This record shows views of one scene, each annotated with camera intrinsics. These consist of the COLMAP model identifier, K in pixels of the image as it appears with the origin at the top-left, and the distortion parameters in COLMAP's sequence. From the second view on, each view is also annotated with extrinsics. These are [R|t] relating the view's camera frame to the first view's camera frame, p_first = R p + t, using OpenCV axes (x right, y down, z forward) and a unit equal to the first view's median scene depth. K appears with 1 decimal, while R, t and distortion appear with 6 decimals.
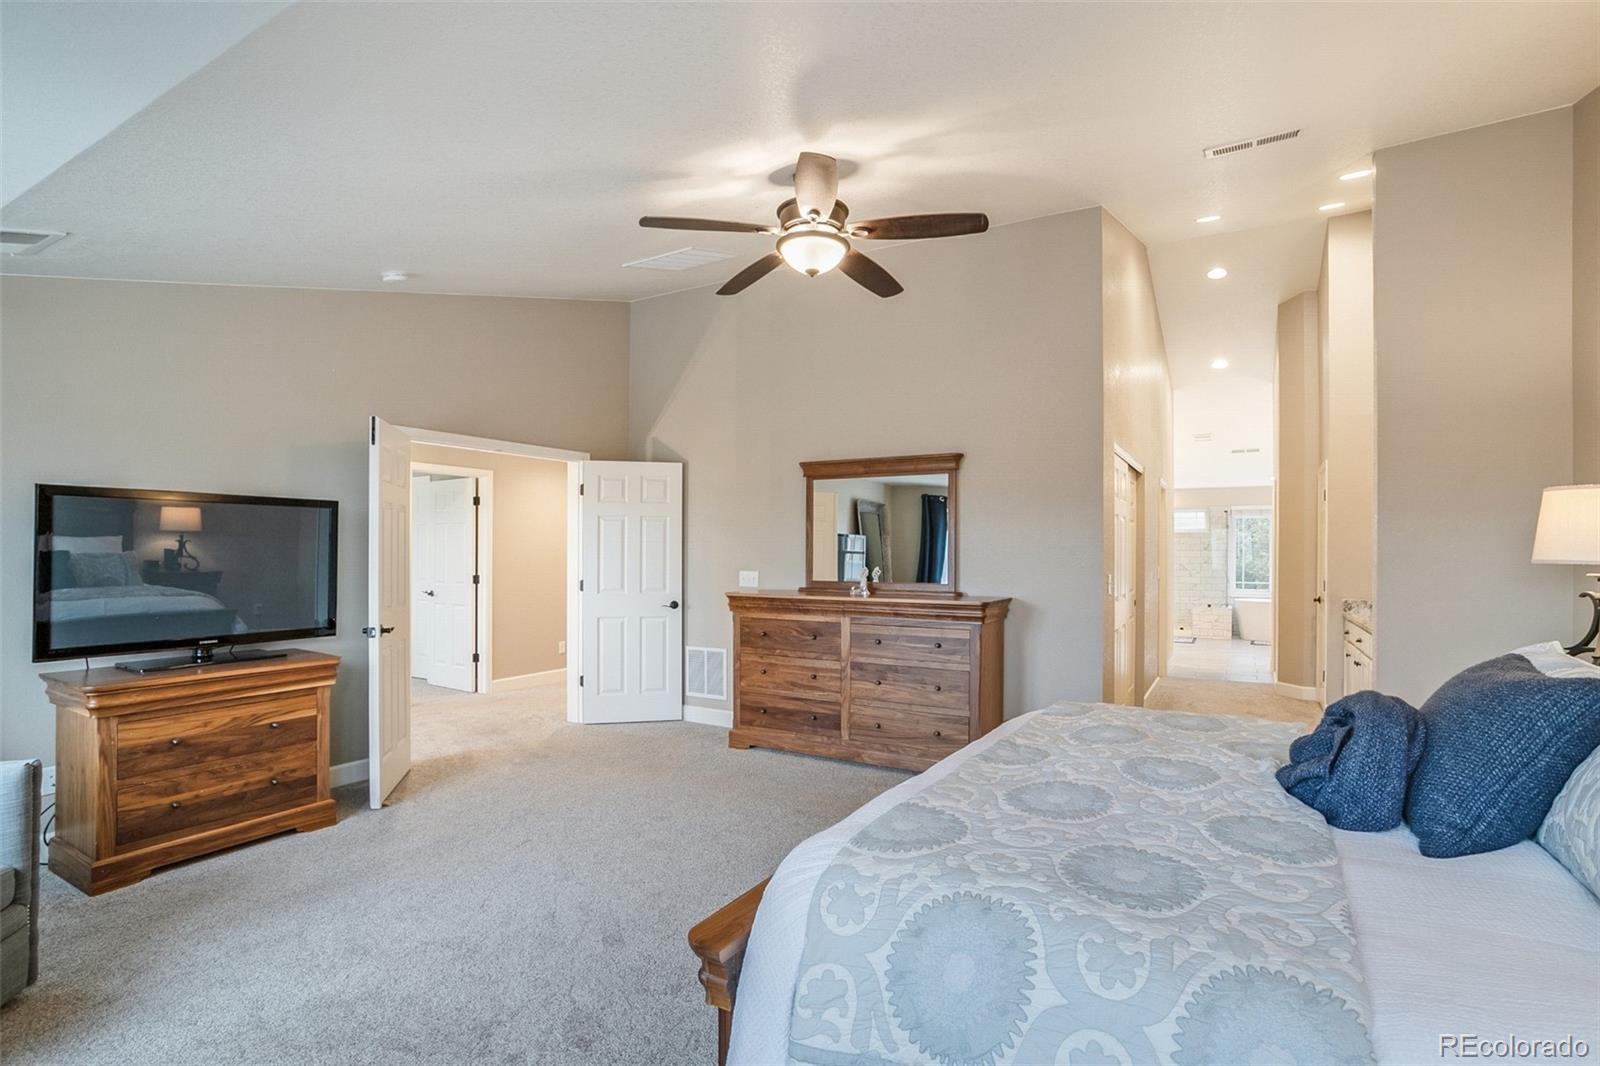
lens RADIAL K [[772.4, 0, 800.9], [0, 772.4, 538.0], [0, 0, 1]] dist [-0.025407, -0.000151]
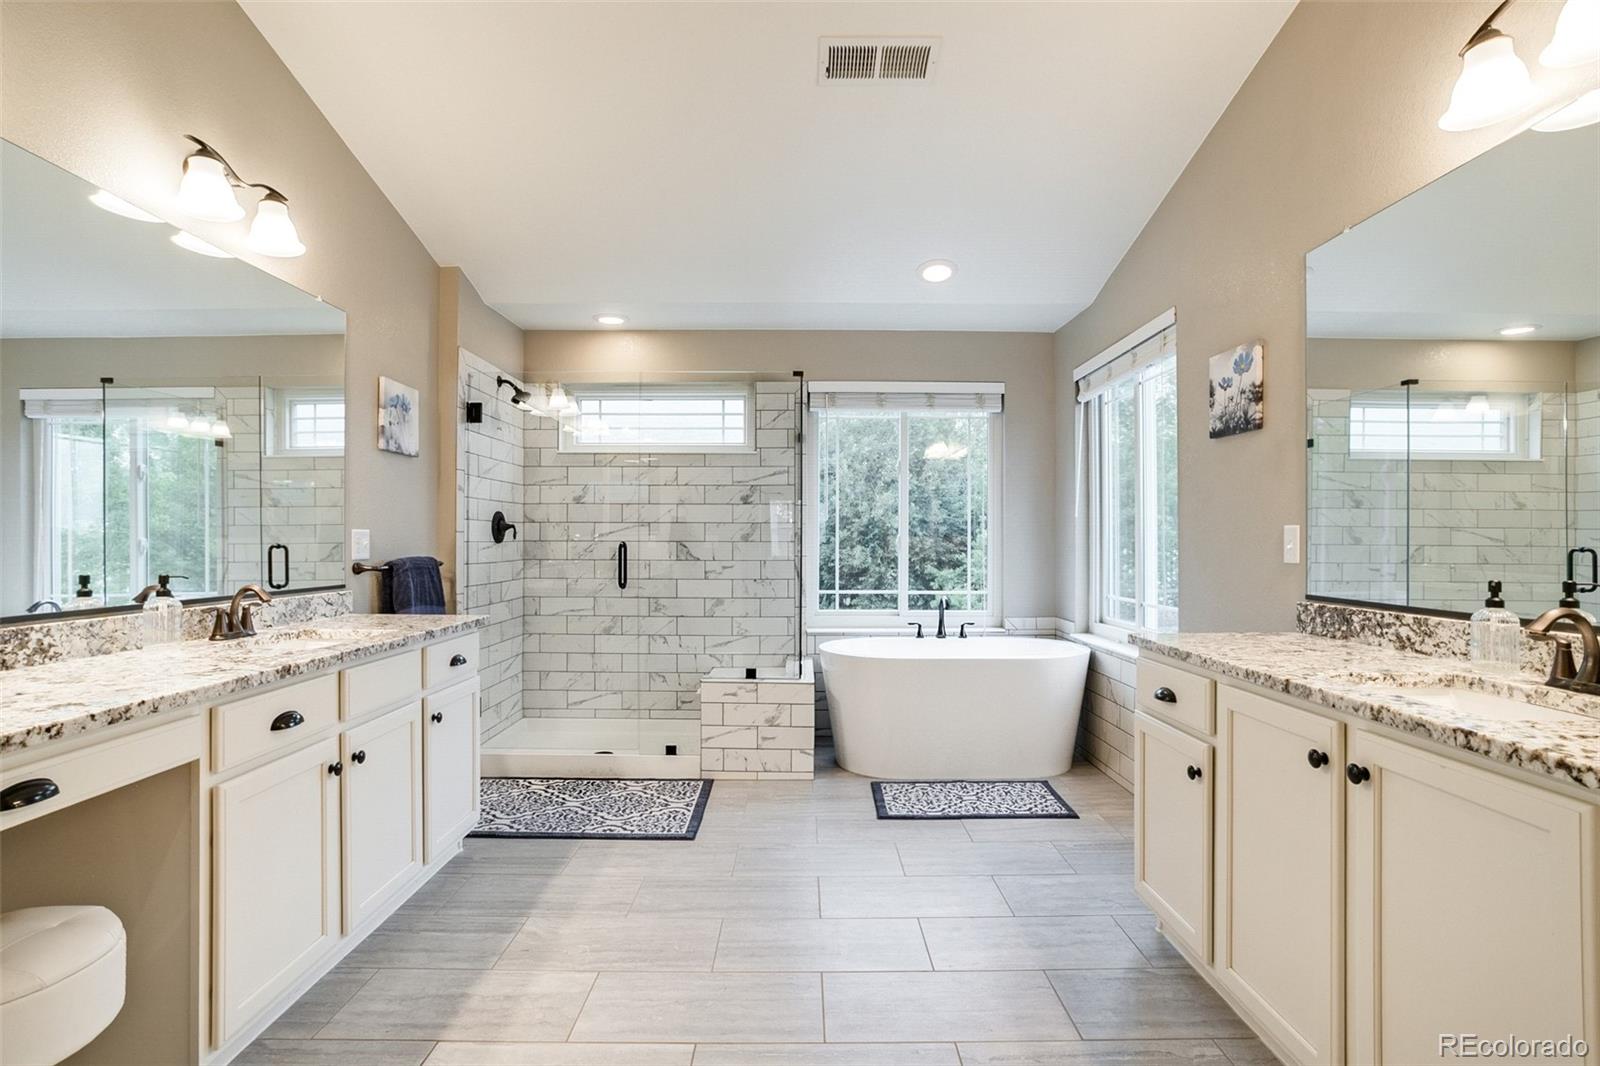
lens RADIAL K [[772.4, 0, 801.0], [0, 772.4, 531.9], [0, 0, 1]] dist [-0.025407, -0.000151]
pose [[0.864945, -0.002197, 0.501862, 0.394935], [0.001531, 0.999997, 0.001739, 0.030164], [-0.501864, -0.000735, 0.864946, 0.721991]]
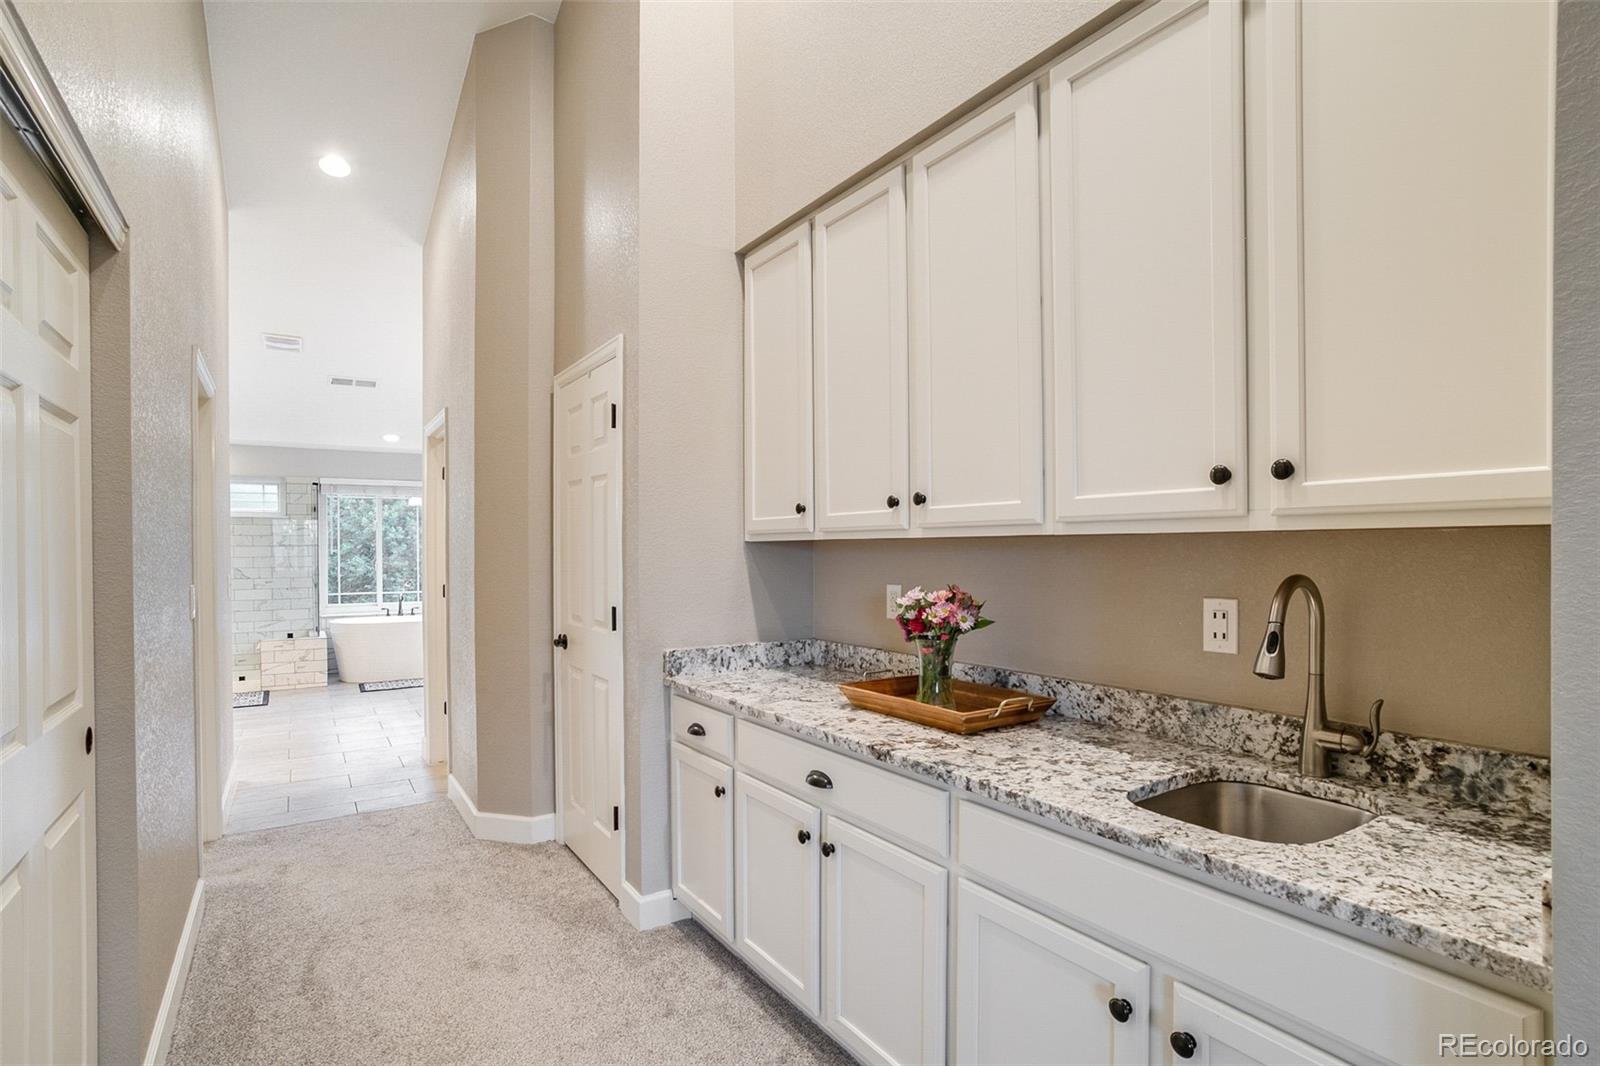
lens RADIAL K [[772.4, 0, 782.1], [0, 772.4, 558.1], [0, 0, 1]] dist [-0.025407, -0.000151]
pose [[0.462197, -0.022930, 0.886481, 0.172138], [-0.003052, 0.999619, 0.027449, 0.007413], [-0.886772, -0.015393, 0.461951, 0.366609]]
